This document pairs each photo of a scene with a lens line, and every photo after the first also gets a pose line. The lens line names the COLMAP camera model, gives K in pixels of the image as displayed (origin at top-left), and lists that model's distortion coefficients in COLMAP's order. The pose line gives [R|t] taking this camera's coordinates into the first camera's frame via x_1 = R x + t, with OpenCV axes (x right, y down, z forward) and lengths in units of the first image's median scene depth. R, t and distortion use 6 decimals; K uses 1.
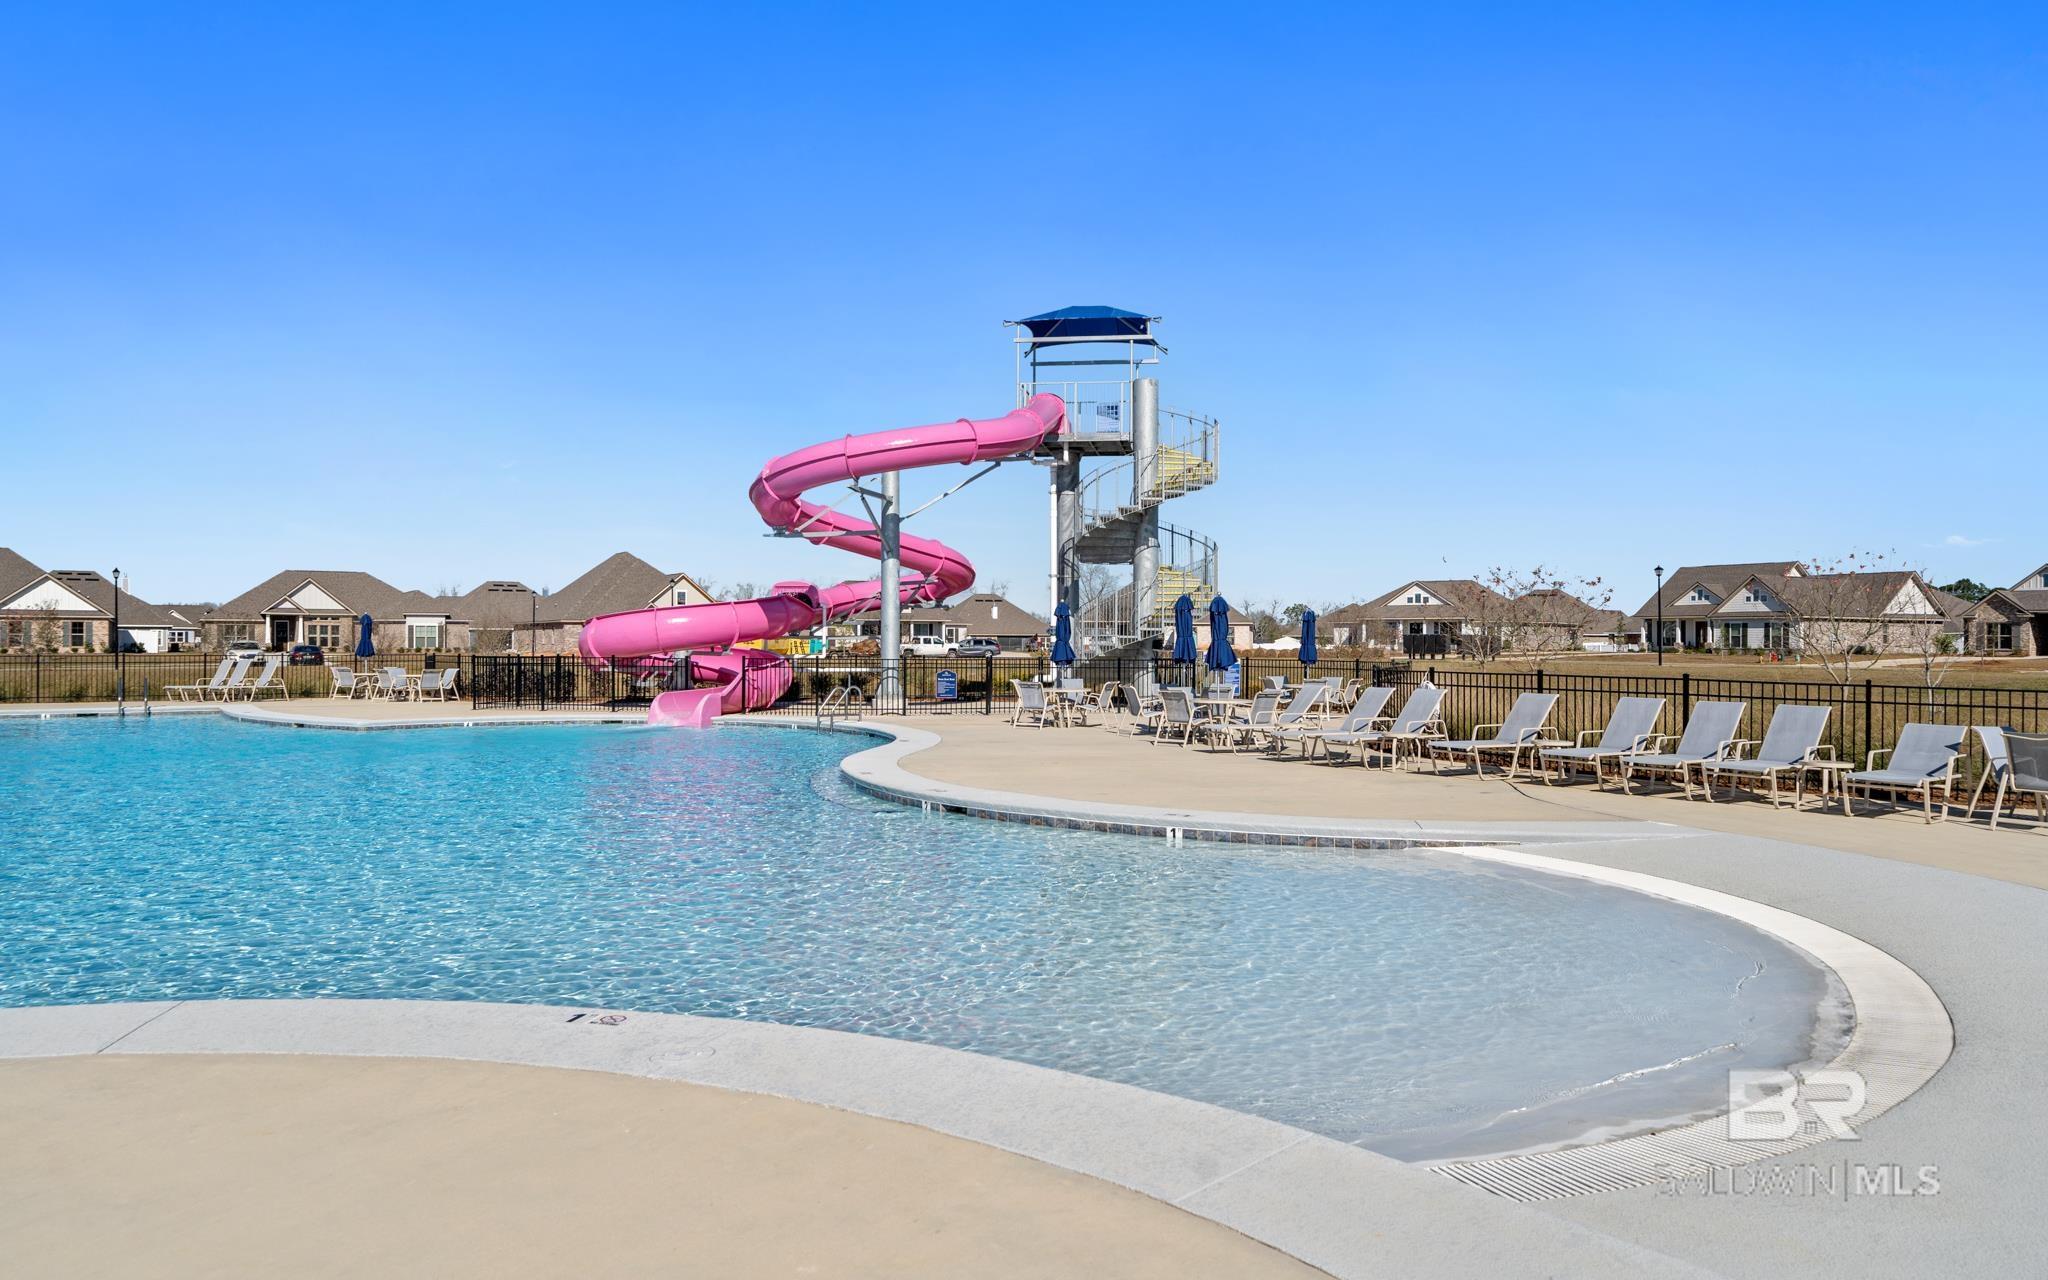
lens RADIAL K [[1552.1, 0, 1024.0], [0, 1552.1, 640.0], [0, 0, 1]] dist [-0.002427, -0.000661]
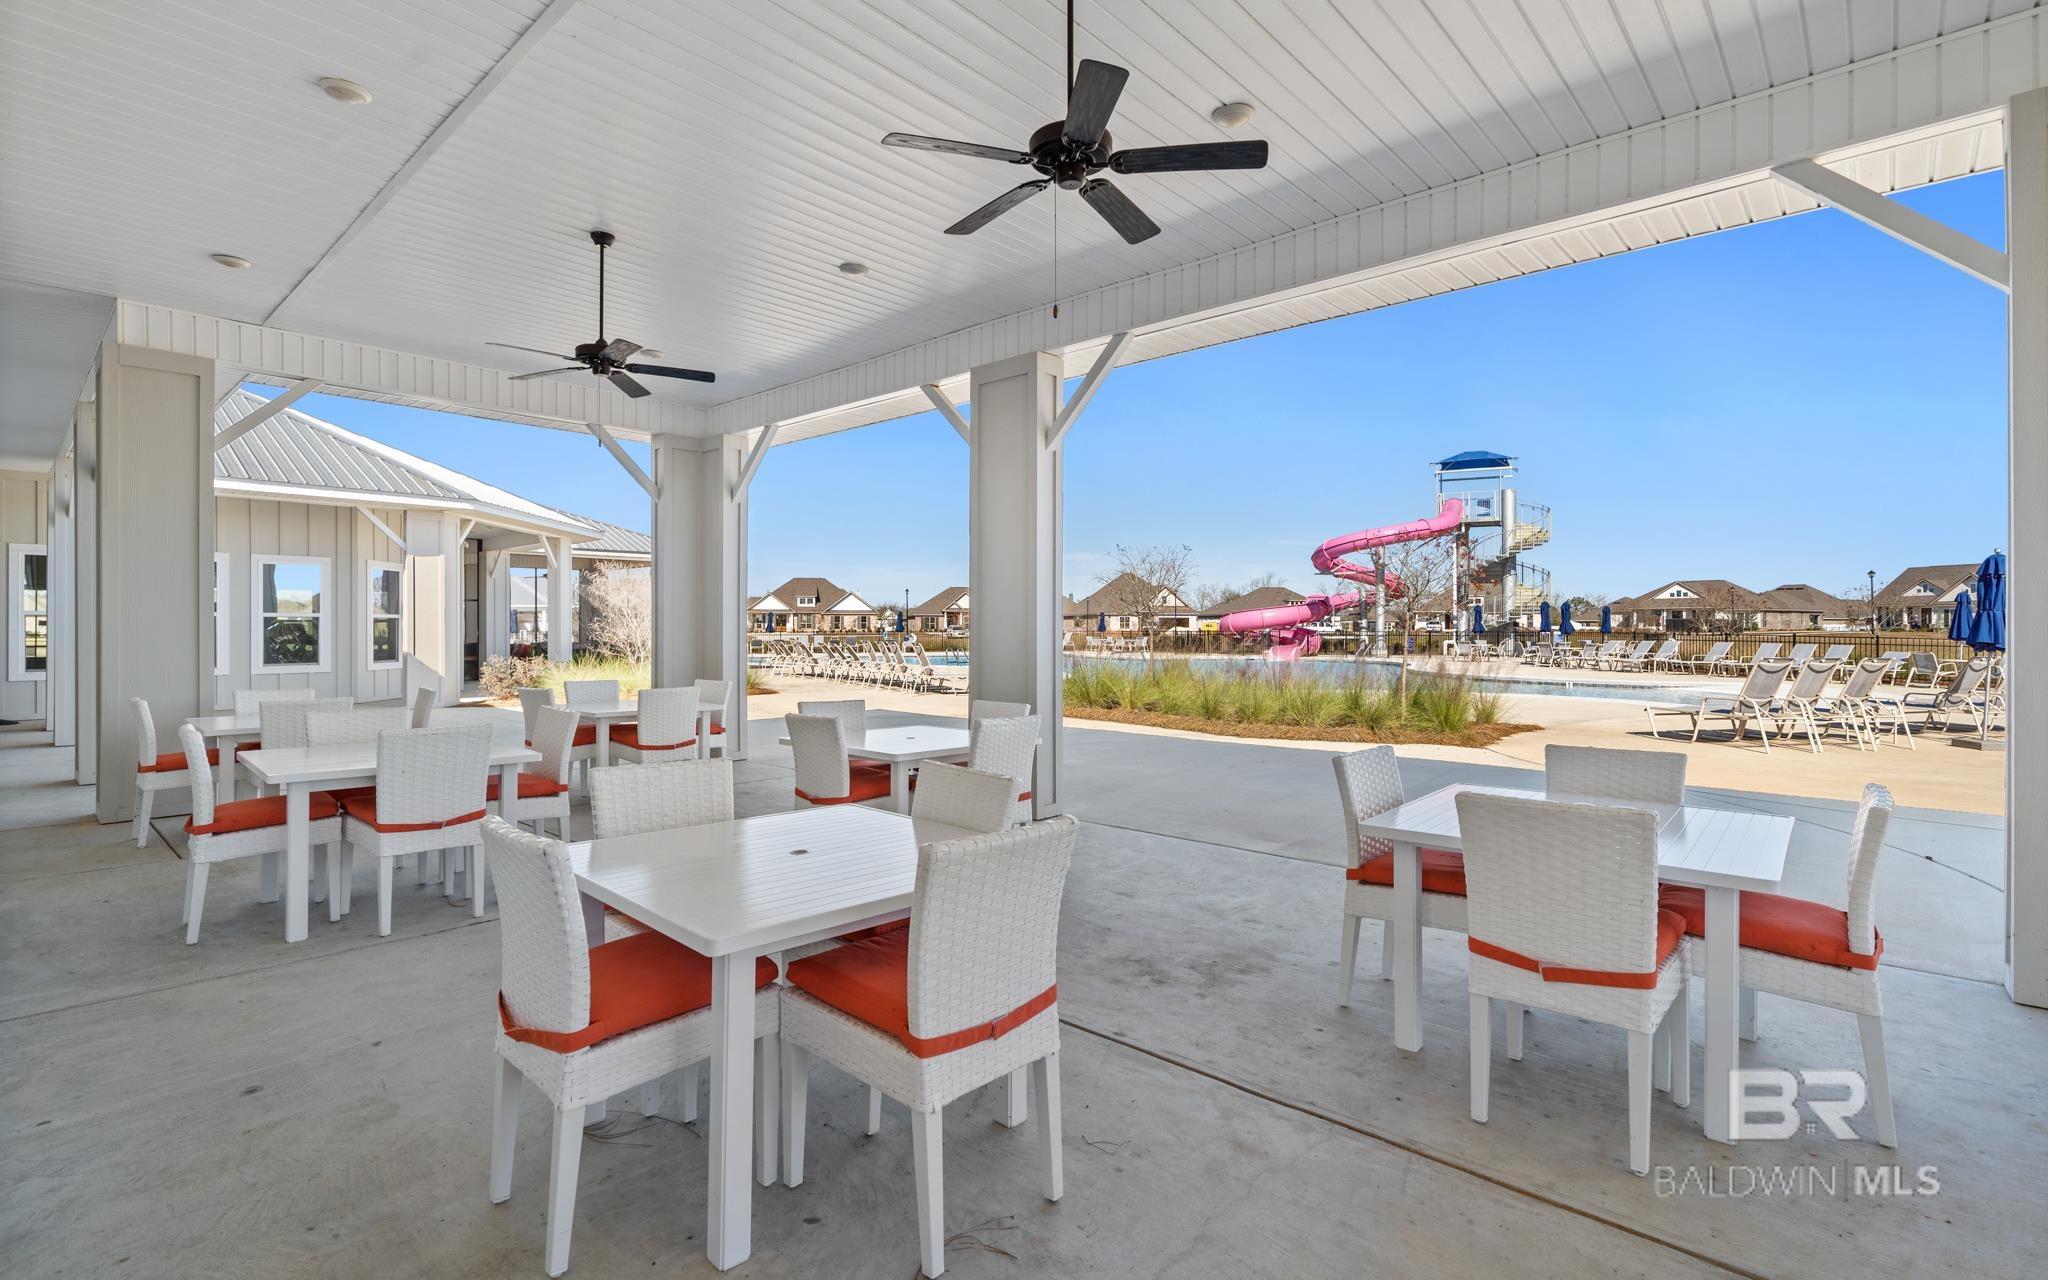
lens RADIAL K [[947.0, 0, 1024.0], [0, 947.0, 640.0], [0, 0, 1]] dist [0.000395, -0.000030]
pose [[0.937089, 0.002028, -0.349085, -0.076859], [0.003639, 0.999872, 0.015578, 0.001536], [0.349072, -0.015868, 0.936961, -0.332373]]
